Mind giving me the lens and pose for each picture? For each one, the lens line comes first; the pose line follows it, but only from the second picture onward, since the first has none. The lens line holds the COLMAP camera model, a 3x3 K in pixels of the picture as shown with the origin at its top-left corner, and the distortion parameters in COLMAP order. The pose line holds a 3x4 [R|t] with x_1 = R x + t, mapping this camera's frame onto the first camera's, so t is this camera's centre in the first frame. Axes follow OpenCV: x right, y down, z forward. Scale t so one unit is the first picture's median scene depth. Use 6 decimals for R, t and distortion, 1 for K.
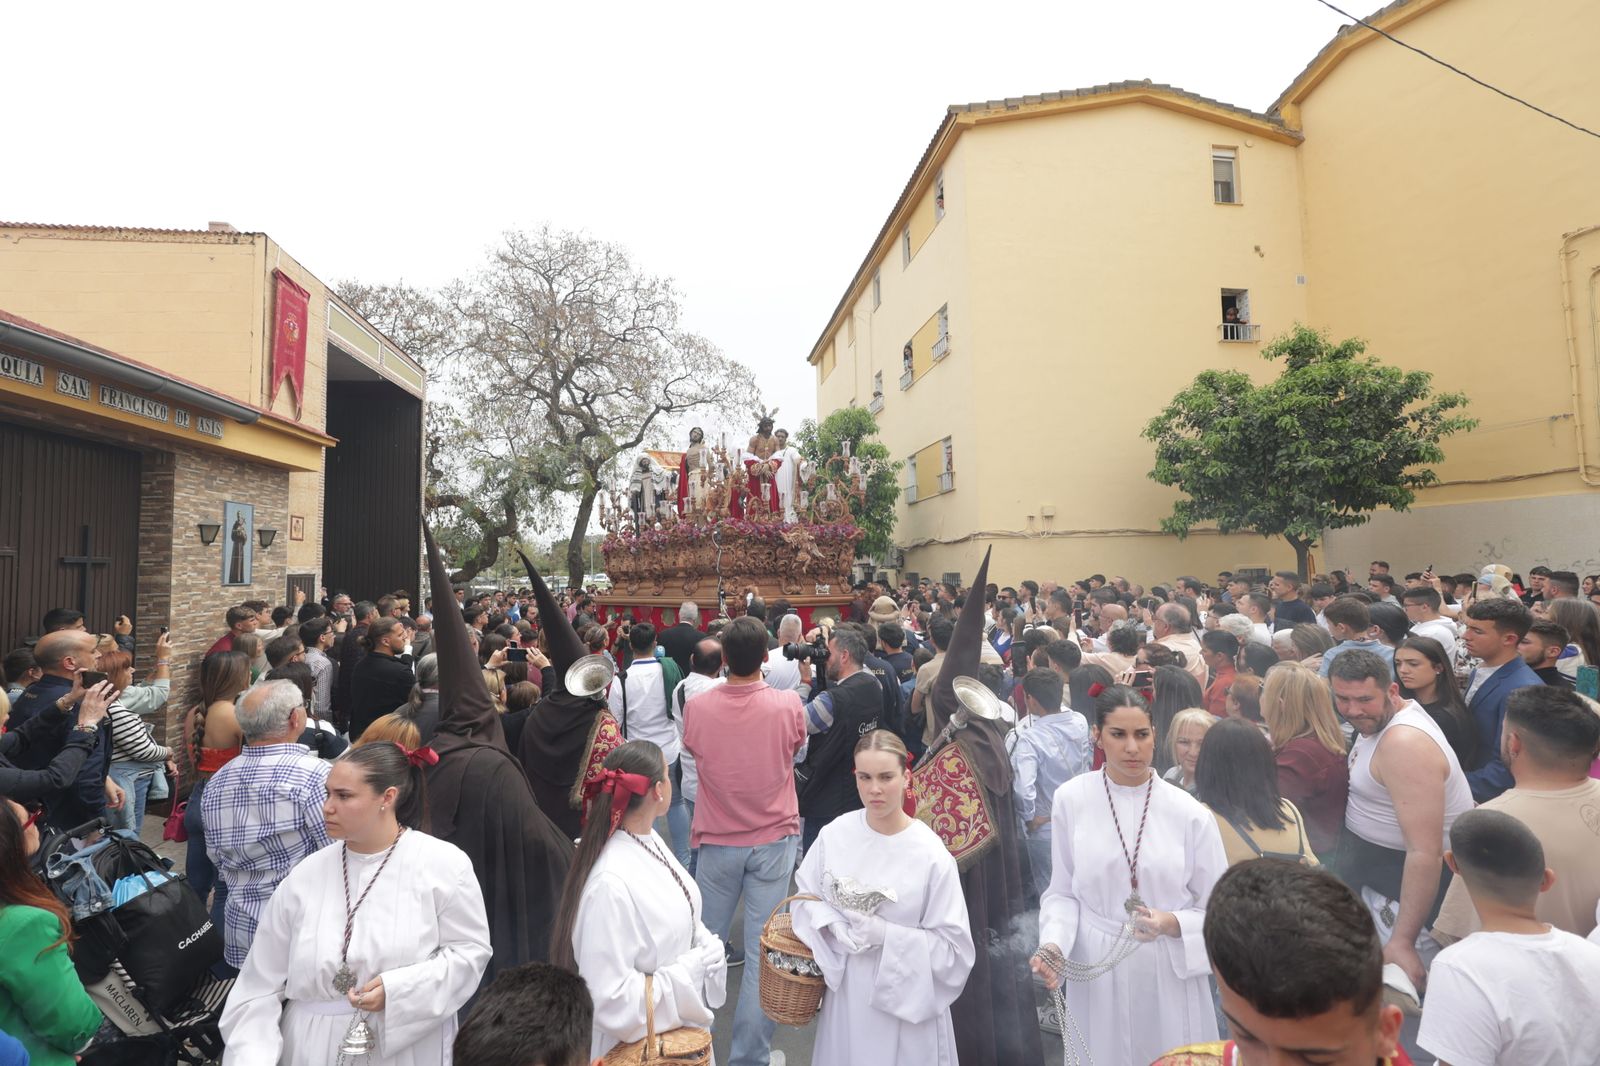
lens RADIAL K [[768.6, 0, 800.0], [0, 768.6, 533.0], [0, 0, 1]] dist [-0.000431, -0.000106]
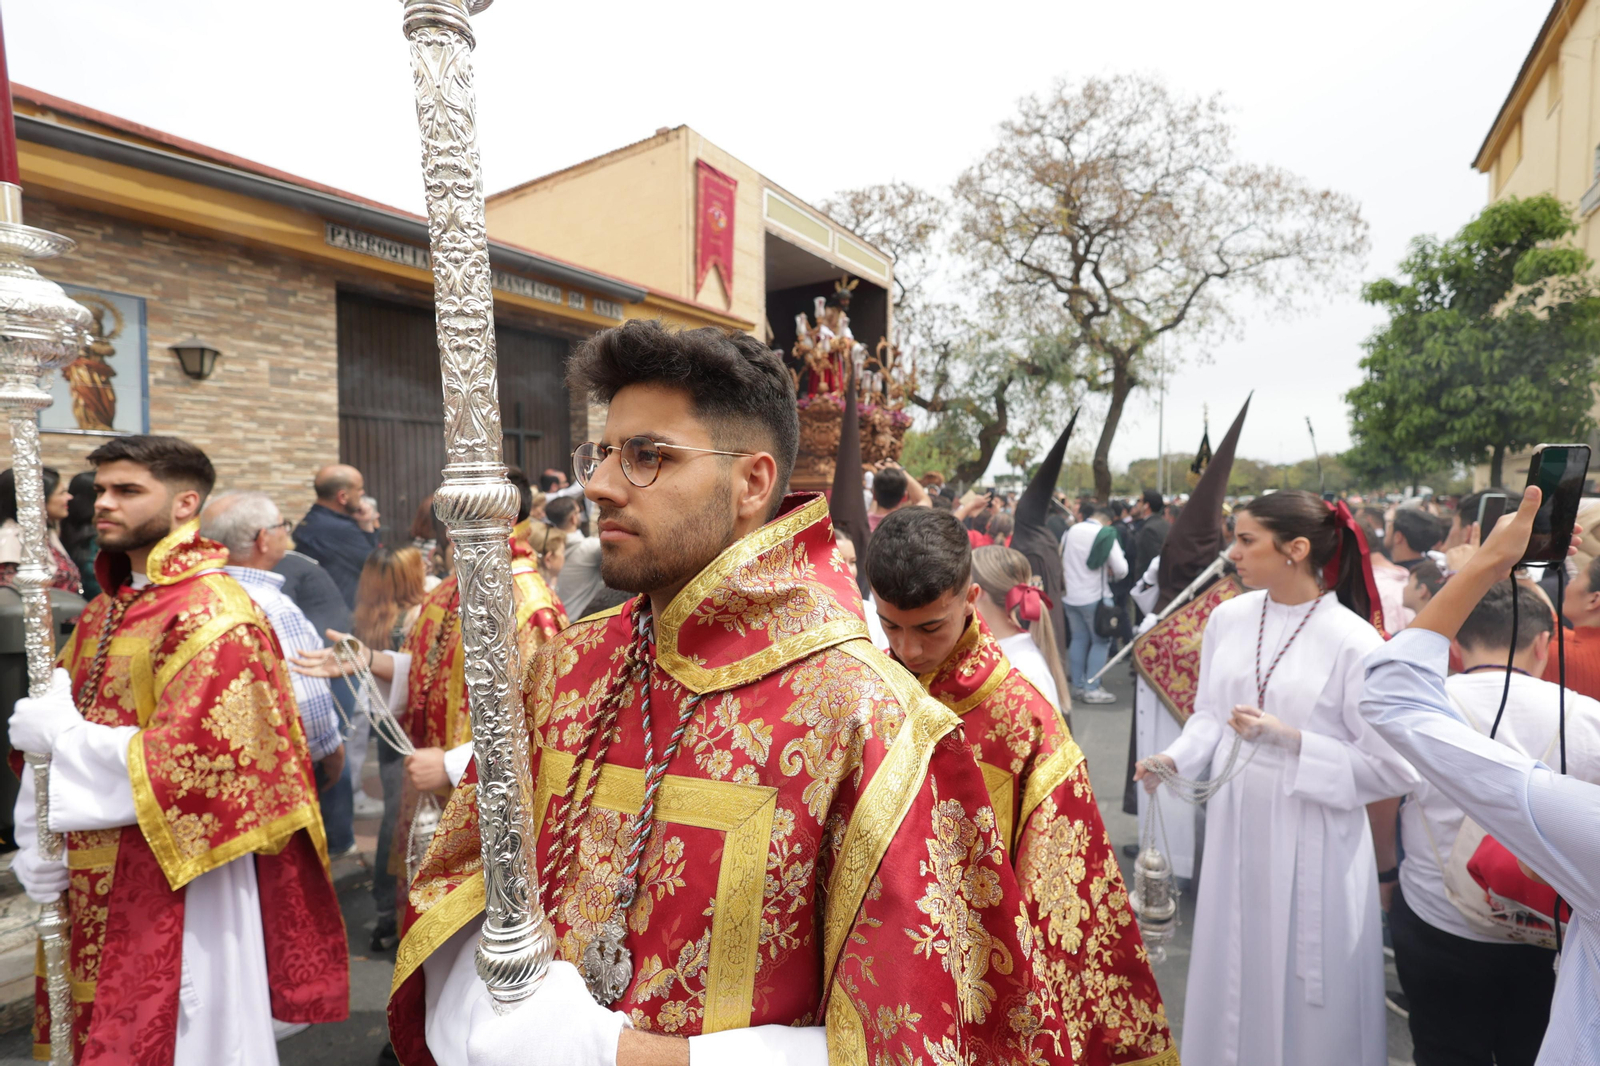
lens RADIAL K [[768.6, 0, 800.0], [0, 768.6, 533.0], [0, 0, 1]] dist [-0.000431, -0.000106]
pose [[0.737641, 0.050139, -0.673329, 0.076486], [0.014147, 0.995872, 0.089656, 0.036520], [0.675045, -0.075659, 0.733887, 0.172260]]
